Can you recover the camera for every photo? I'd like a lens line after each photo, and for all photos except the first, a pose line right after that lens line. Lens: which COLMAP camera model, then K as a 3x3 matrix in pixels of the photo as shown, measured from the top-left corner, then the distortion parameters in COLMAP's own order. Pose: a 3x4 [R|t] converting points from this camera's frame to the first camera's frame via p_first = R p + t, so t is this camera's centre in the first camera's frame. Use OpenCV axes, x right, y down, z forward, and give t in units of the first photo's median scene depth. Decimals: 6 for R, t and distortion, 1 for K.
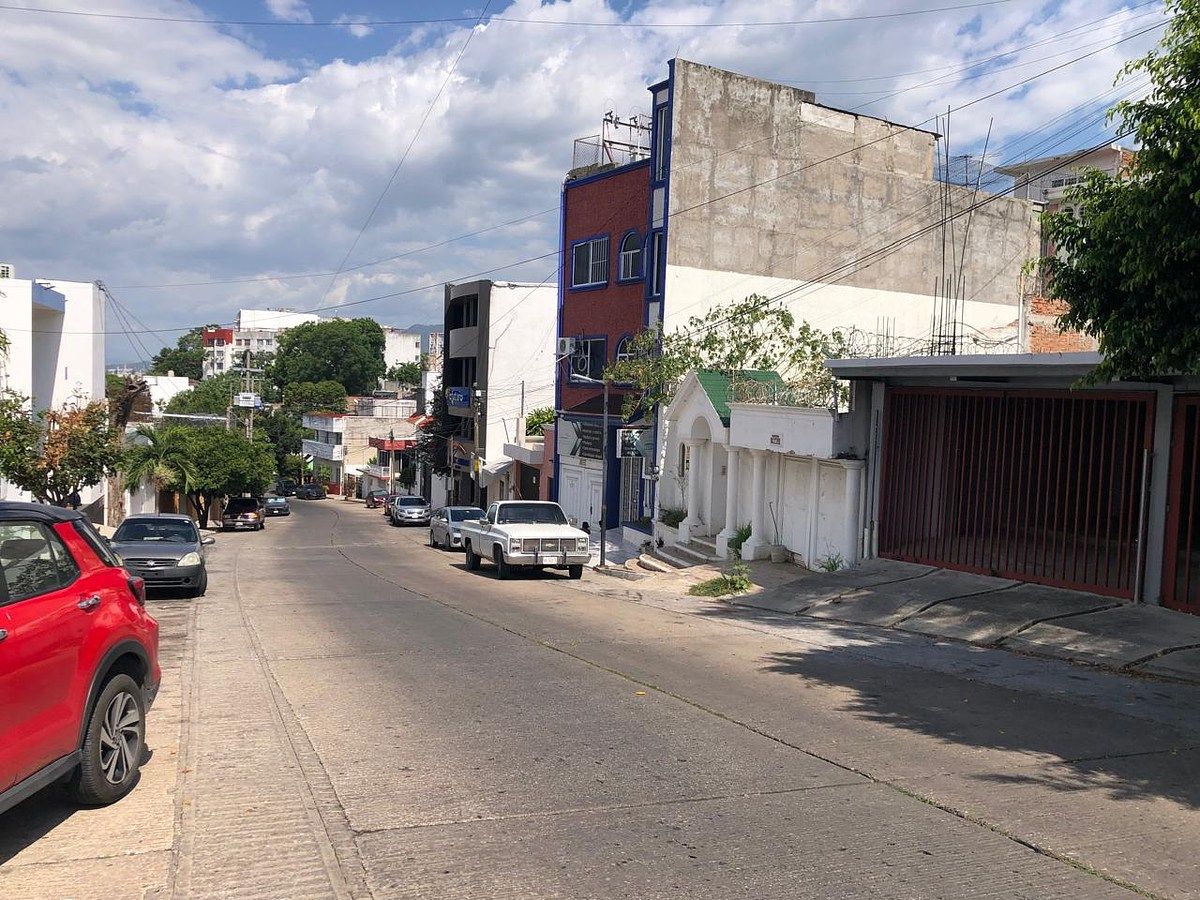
lens RADIAL K [[999.1, 0, 600.0], [0, 999.1, 450.0], [0, 0, 1]] dist [0.001402, 0.002555]
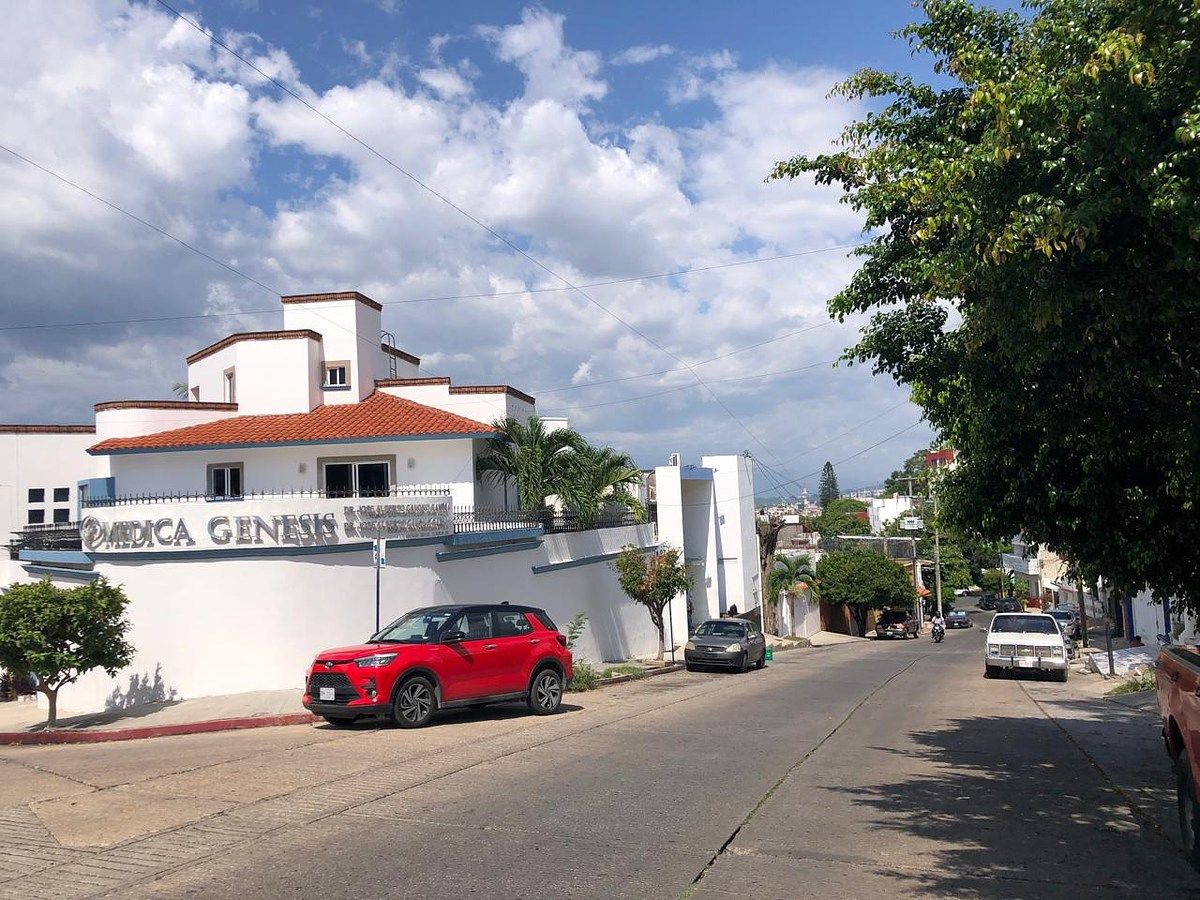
lens RADIAL K [[999.1, 0, 600.0], [0, 999.1, 450.0], [0, 0, 1]] dist [0.001402, 0.002555]
pose [[0.752108, -0.095570, -0.652074, 0.101732], [0.021400, 0.992449, -0.120774, -0.002770], [0.658693, 0.076881, 0.748474, -0.069841]]
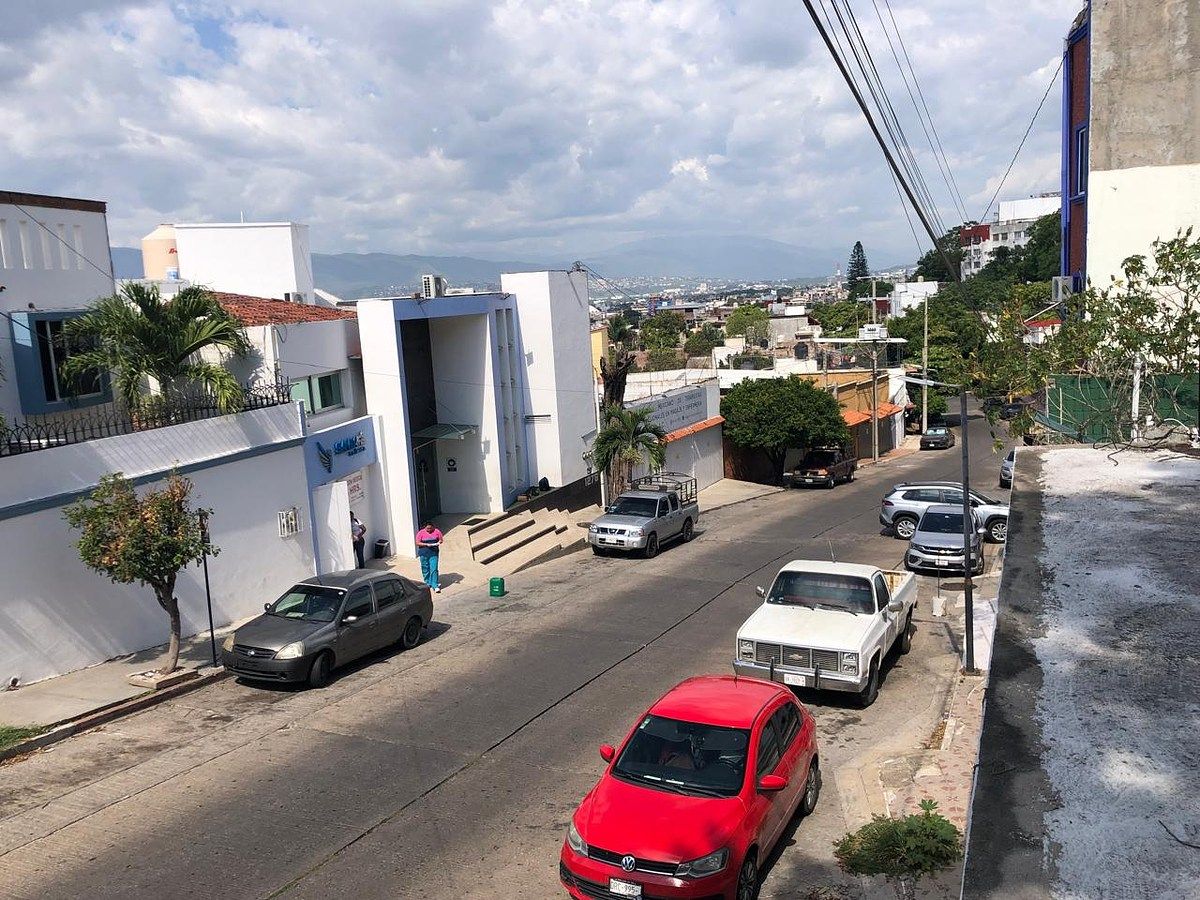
lens RADIAL K [[999.1, 0, 600.0], [0, 999.1, 450.0], [0, 0, 1]] dist [0.001402, 0.002555]
pose [[0.722418, 0.032248, -0.690704, 0.084603], [0.042876, 0.994900, 0.091295, -0.029371], [0.690126, -0.095568, 0.717352, 0.122069]]
